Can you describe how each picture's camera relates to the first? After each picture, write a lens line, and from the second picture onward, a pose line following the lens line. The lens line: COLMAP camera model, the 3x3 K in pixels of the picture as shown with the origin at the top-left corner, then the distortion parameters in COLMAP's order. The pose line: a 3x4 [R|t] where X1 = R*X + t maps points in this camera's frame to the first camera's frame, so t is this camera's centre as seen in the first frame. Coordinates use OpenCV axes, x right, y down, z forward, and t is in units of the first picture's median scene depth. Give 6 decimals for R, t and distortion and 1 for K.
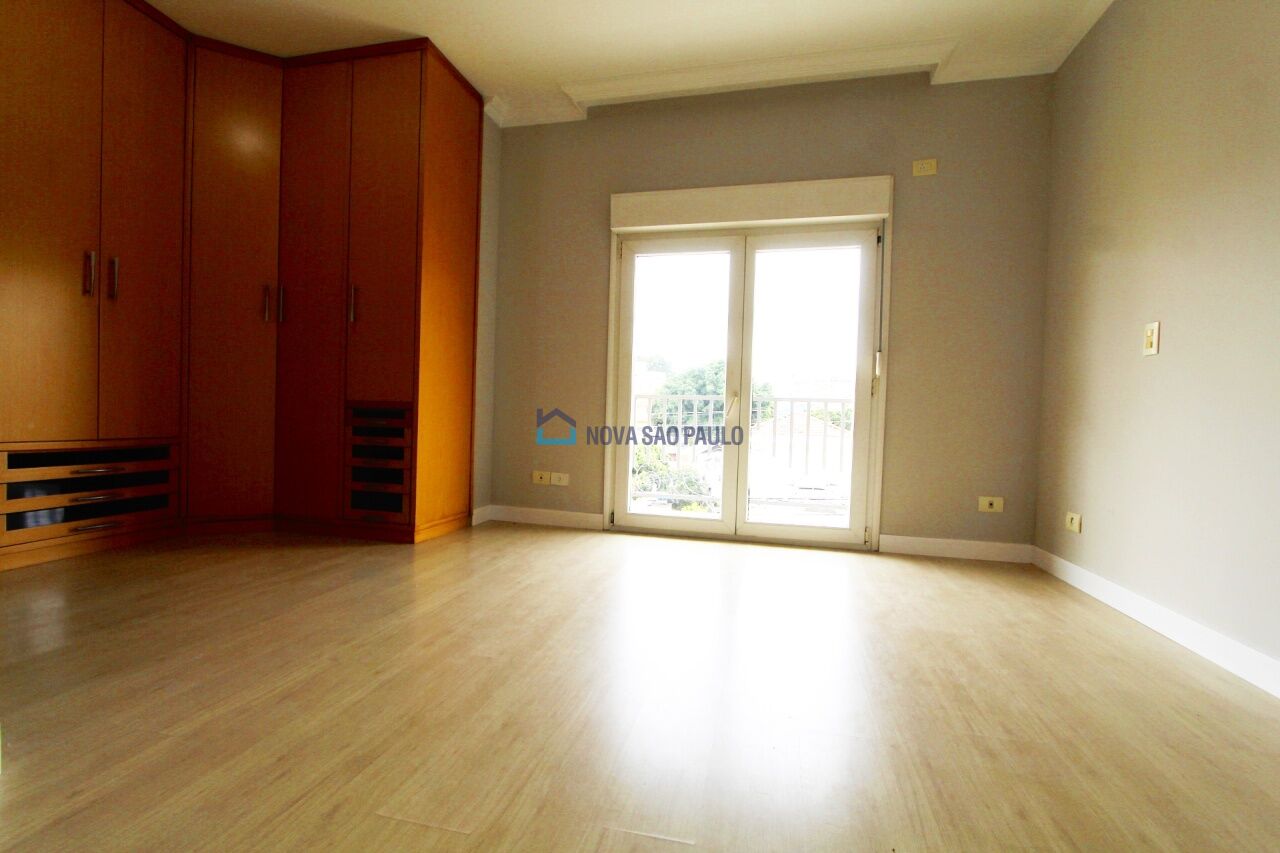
lens RADIAL K [[587.7, 0, 633.7], [0, 587.7, 430.2], [0, 0, 1]] dist [-0.019995, 0.003185]
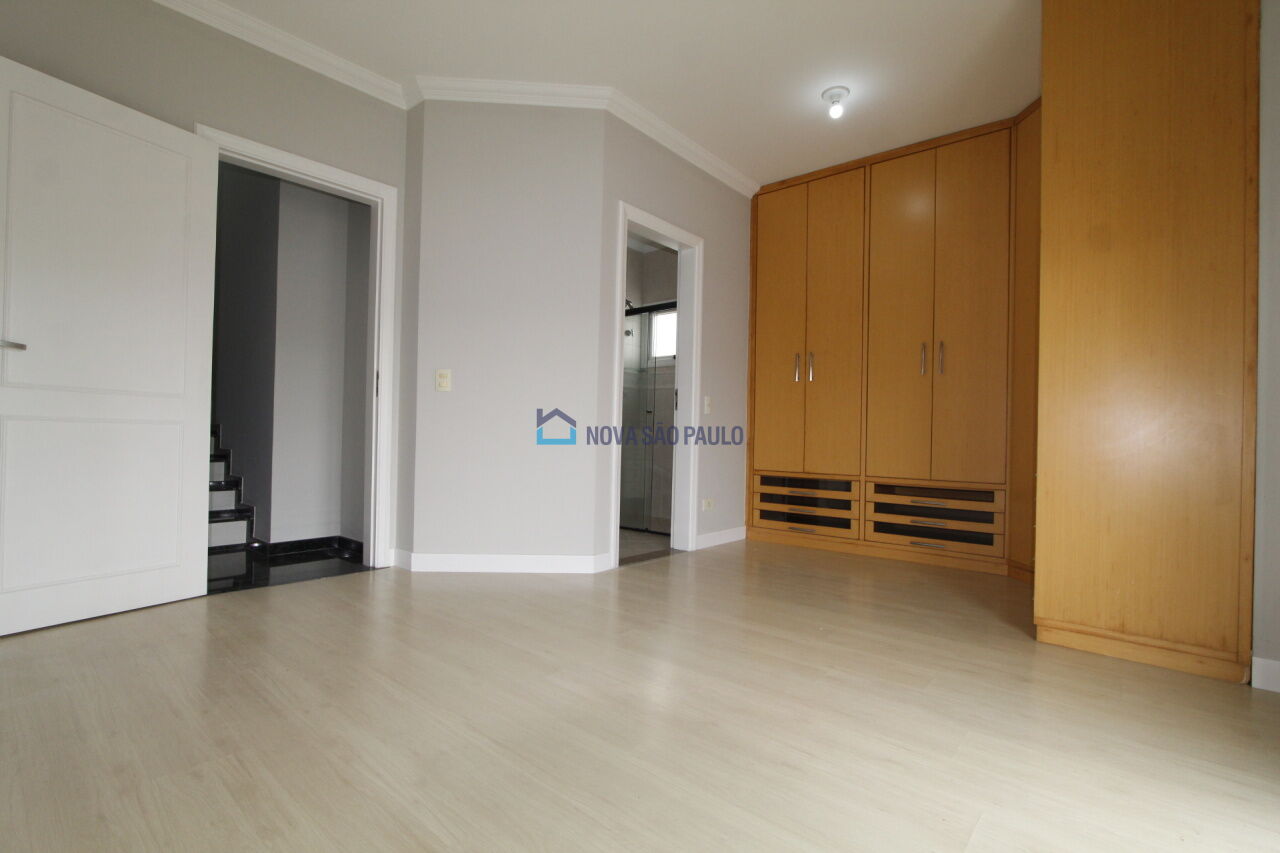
lens RADIAL K [[587.7, 0, 635.3], [0, 587.7, 431.5], [0, 0, 1]] dist [-0.019995, 0.003185]
pose [[-0.466059, -0.046731, -0.883519, 0.606576], [-0.053056, 0.998283, -0.024814, -0.025464], [0.883162, 0.035311, -0.467738, 1.062250]]
